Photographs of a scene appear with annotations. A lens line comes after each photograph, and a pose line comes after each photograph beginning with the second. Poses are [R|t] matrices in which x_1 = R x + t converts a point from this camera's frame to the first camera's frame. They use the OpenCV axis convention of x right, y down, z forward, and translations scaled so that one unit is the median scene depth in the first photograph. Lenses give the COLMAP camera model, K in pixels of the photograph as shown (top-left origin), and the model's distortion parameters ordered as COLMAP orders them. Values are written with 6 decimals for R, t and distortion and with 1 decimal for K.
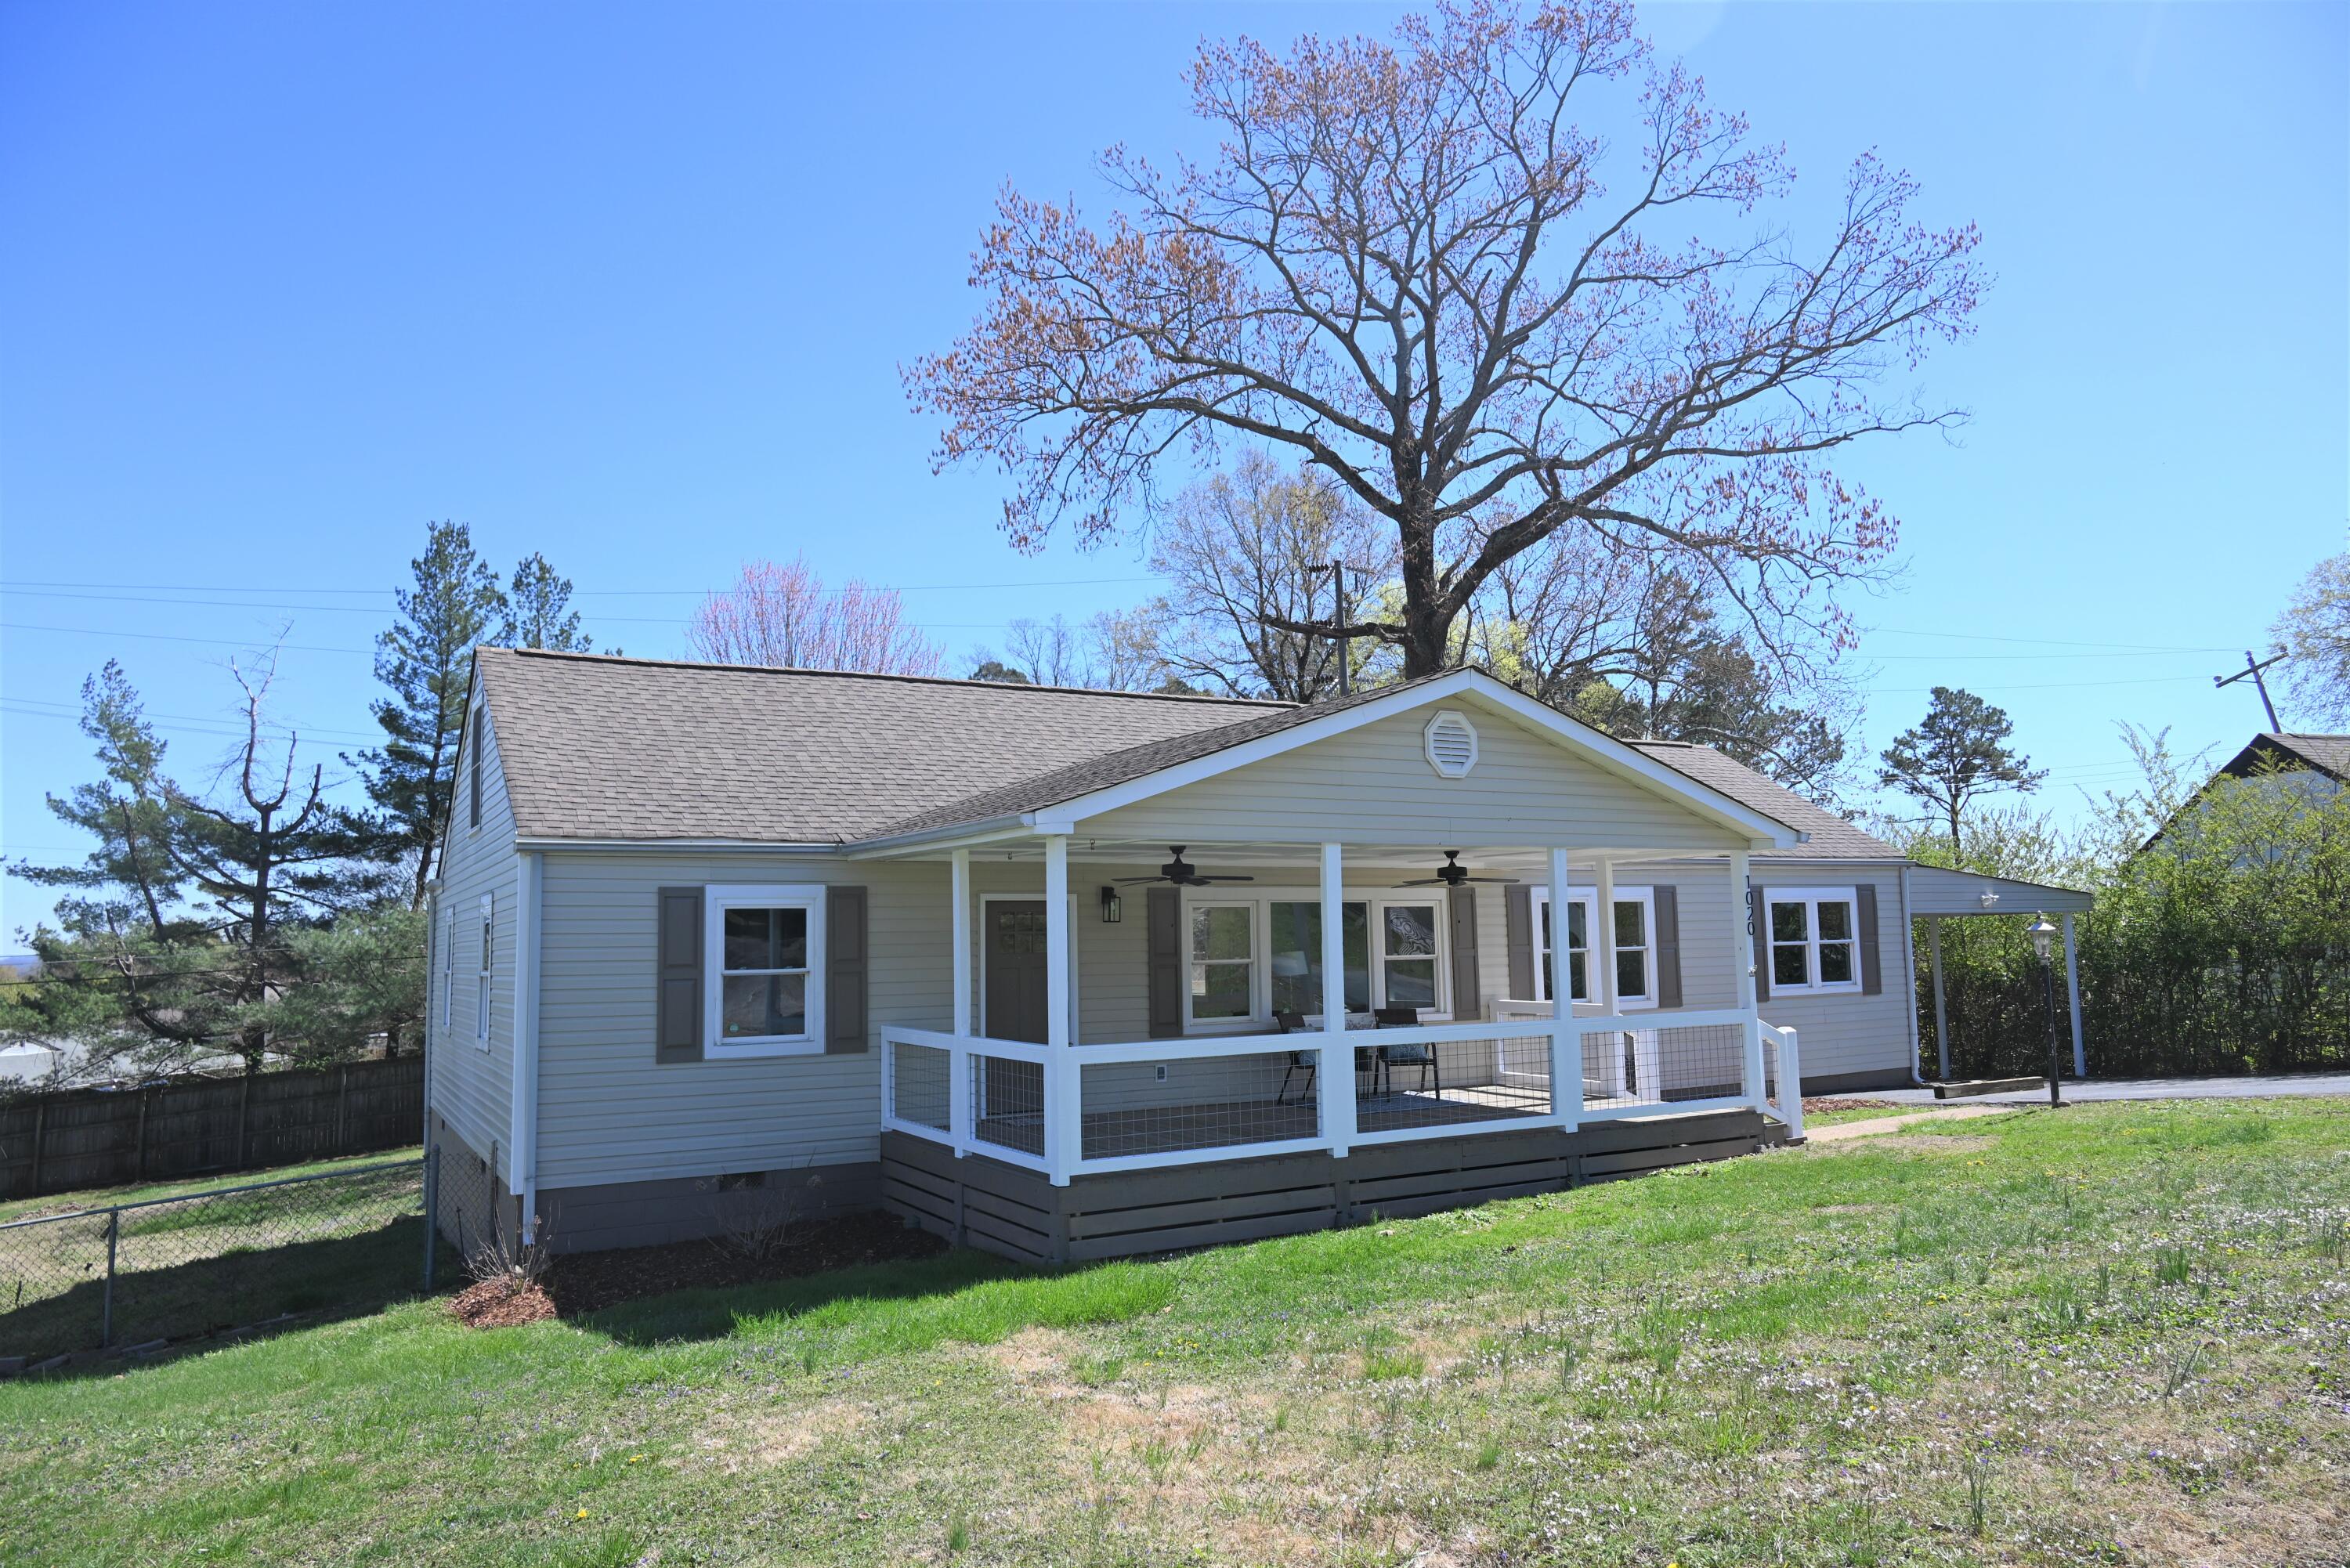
lens RADIAL K [[1524.7, 0, 1175.0], [0, 1524.7, 784.0], [0, 0, 1]] dist [-0.004704, 0.005069]
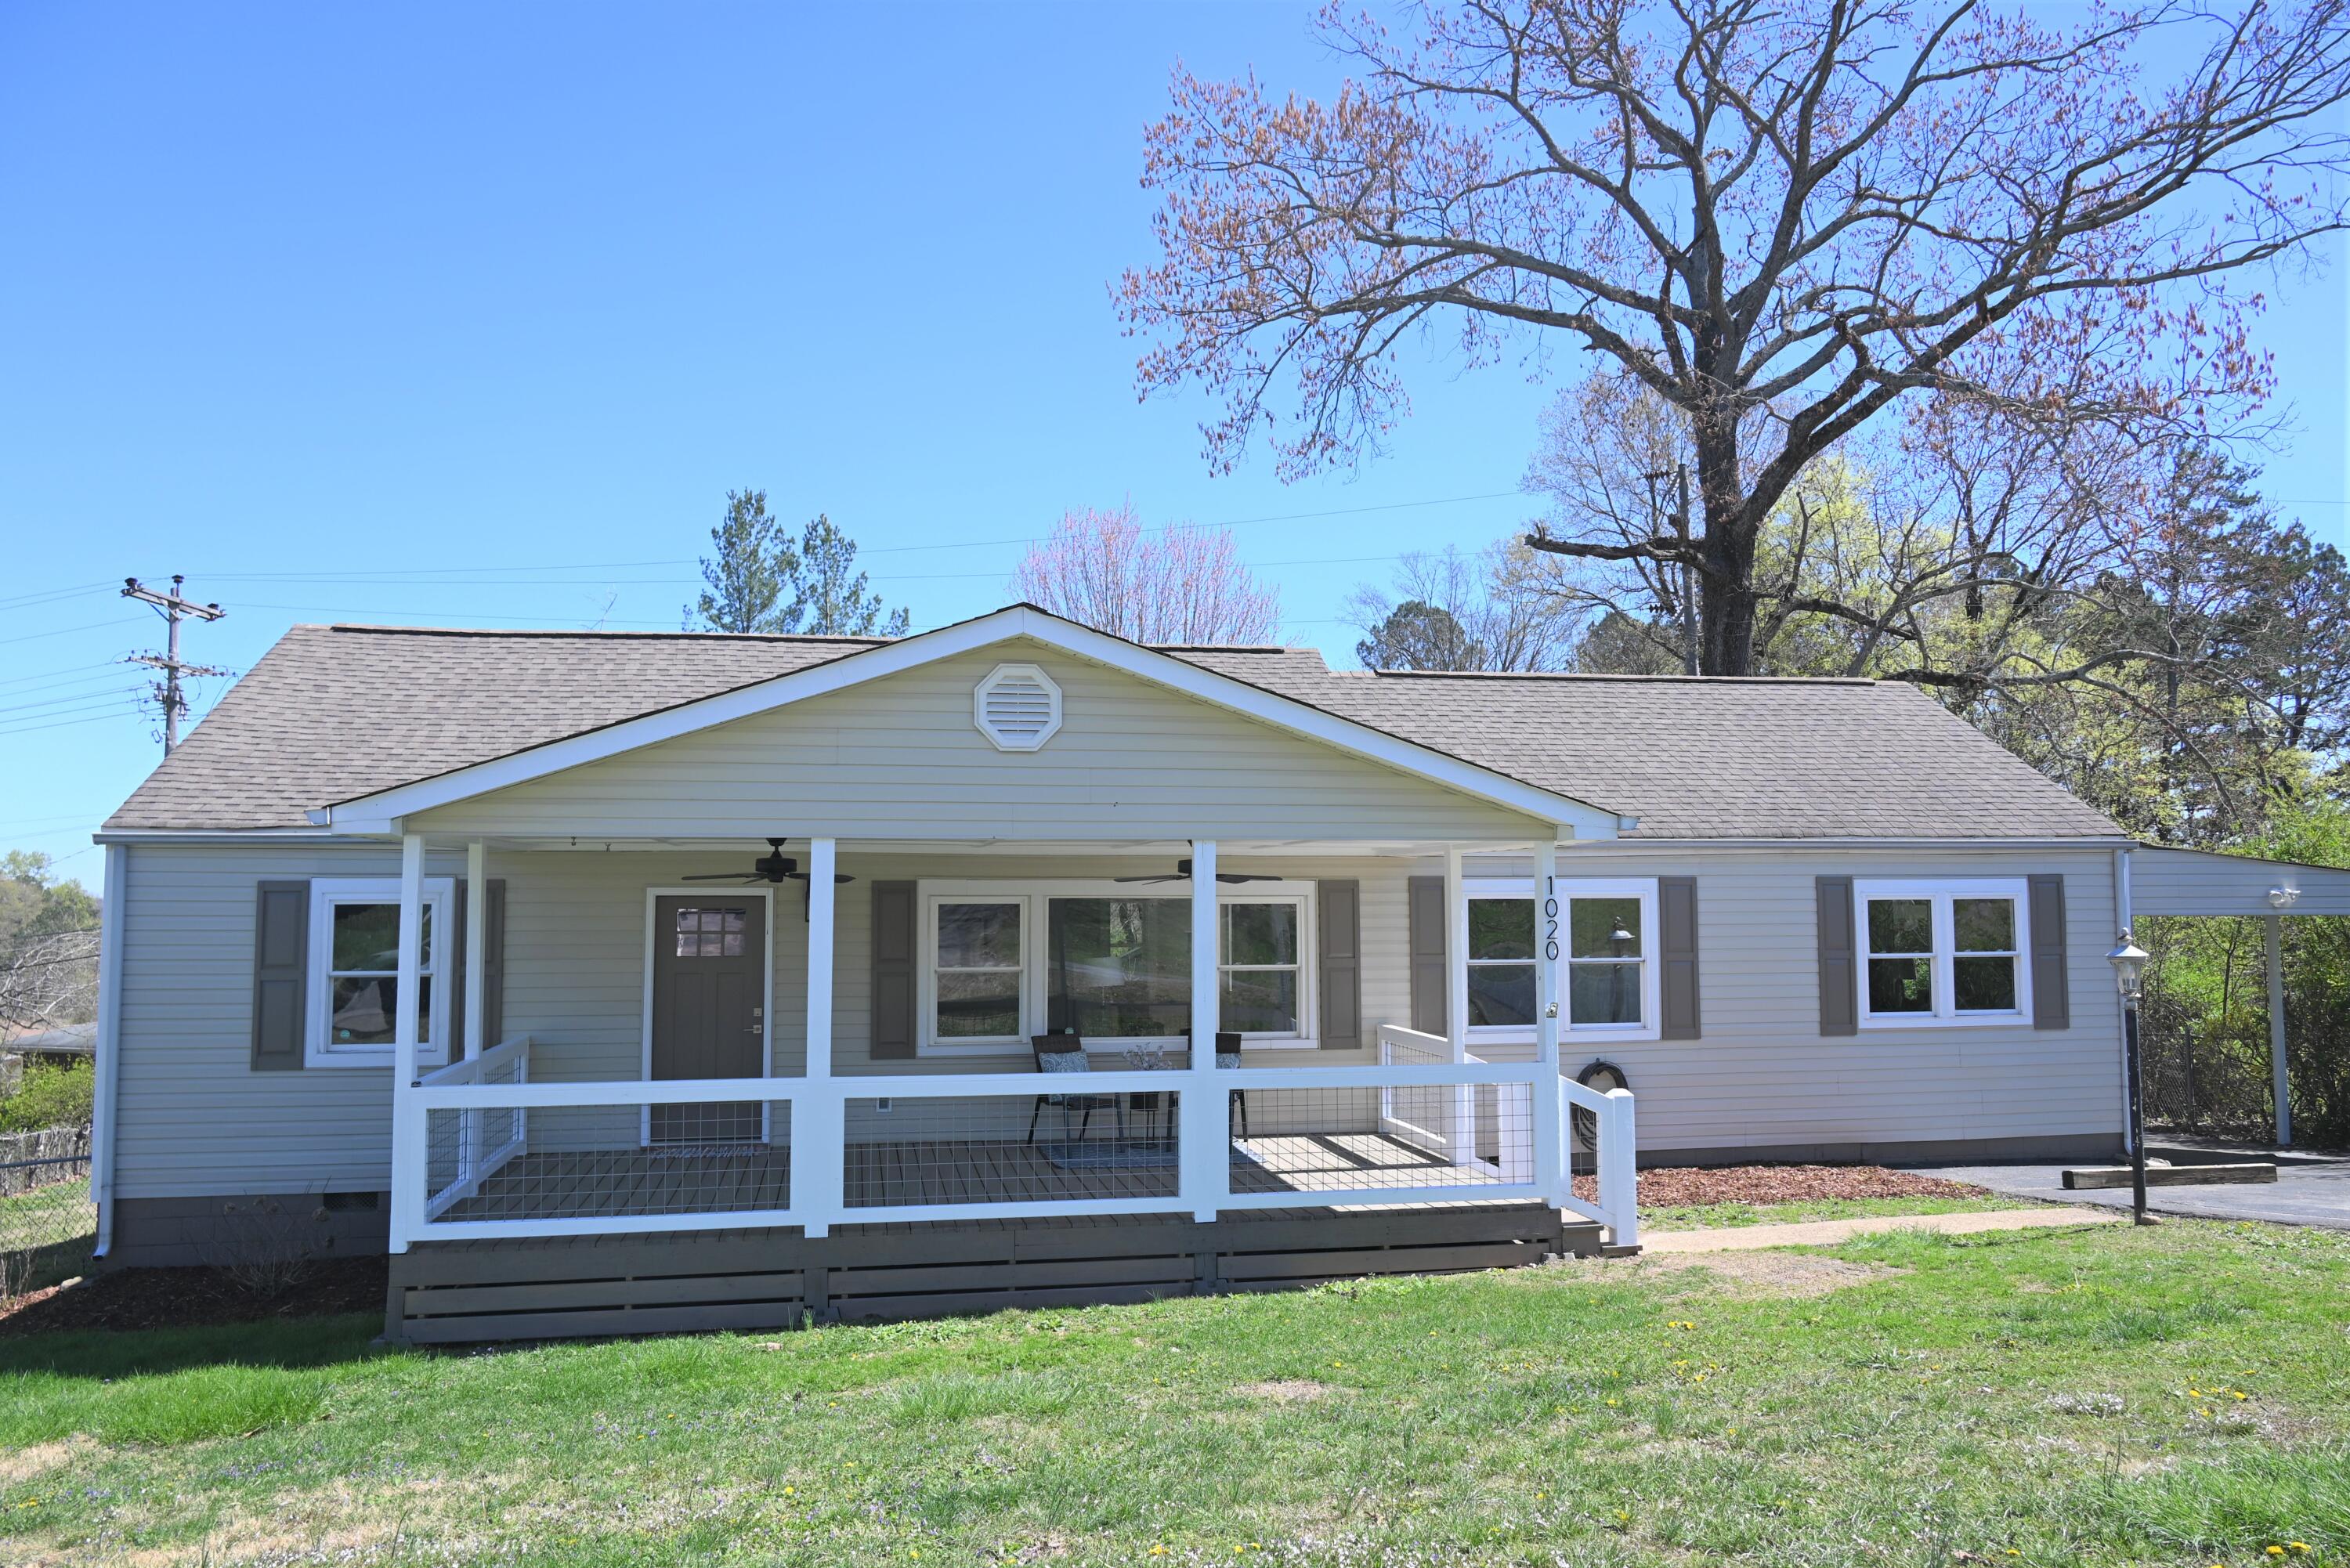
lens RADIAL K [[1616.4, 0, 1175.0], [0, 1616.4, 784.0], [0, 0, 1]] dist [-0.003250, -0.000197]
pose [[0.945074, -0.008018, -0.326757, 0.300182], [0.018729, 0.999385, 0.029647, -0.005894], [0.326319, -0.034138, 0.944643, 0.149527]]
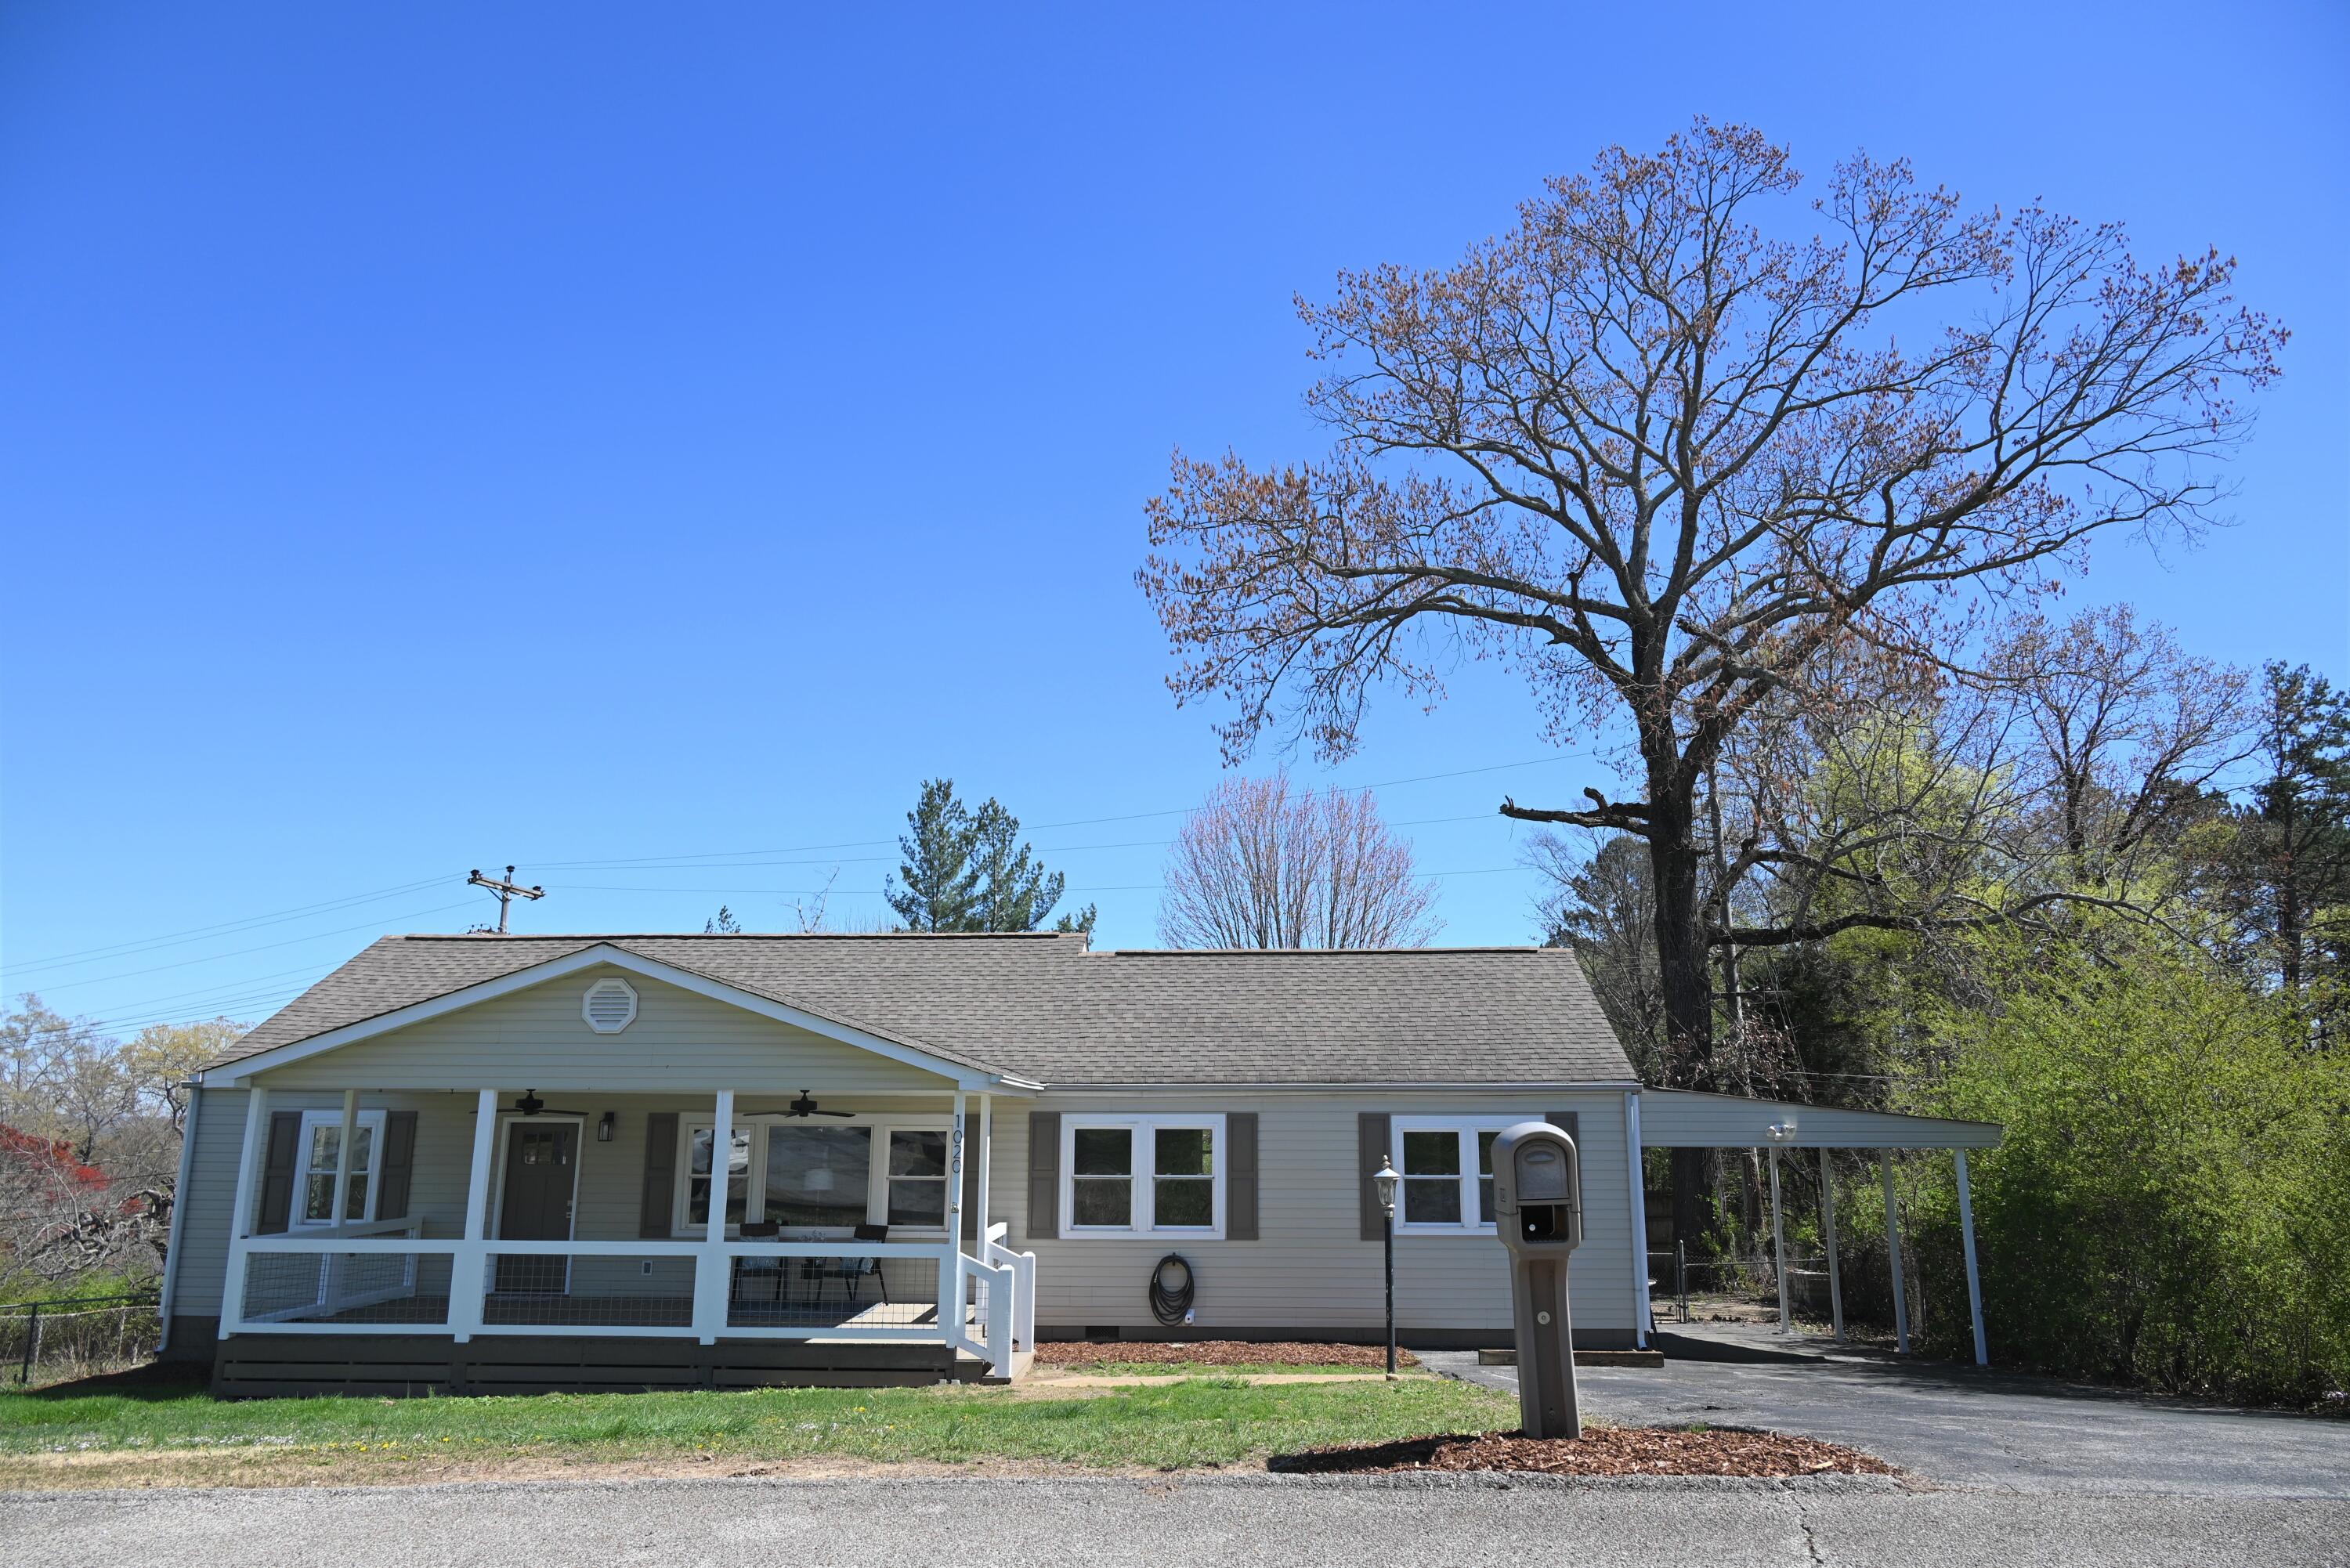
lens RADIAL K [[1524.7, 0, 1175.0], [0, 1524.7, 784.0], [0, 0, 1]] dist [-0.004704, 0.005069]
pose [[0.848994, -0.093215, -0.520115, 0.705016], [0.034243, 0.991954, -0.121882, -0.021977], [0.527292, 0.085666, 0.845355, 0.108825]]
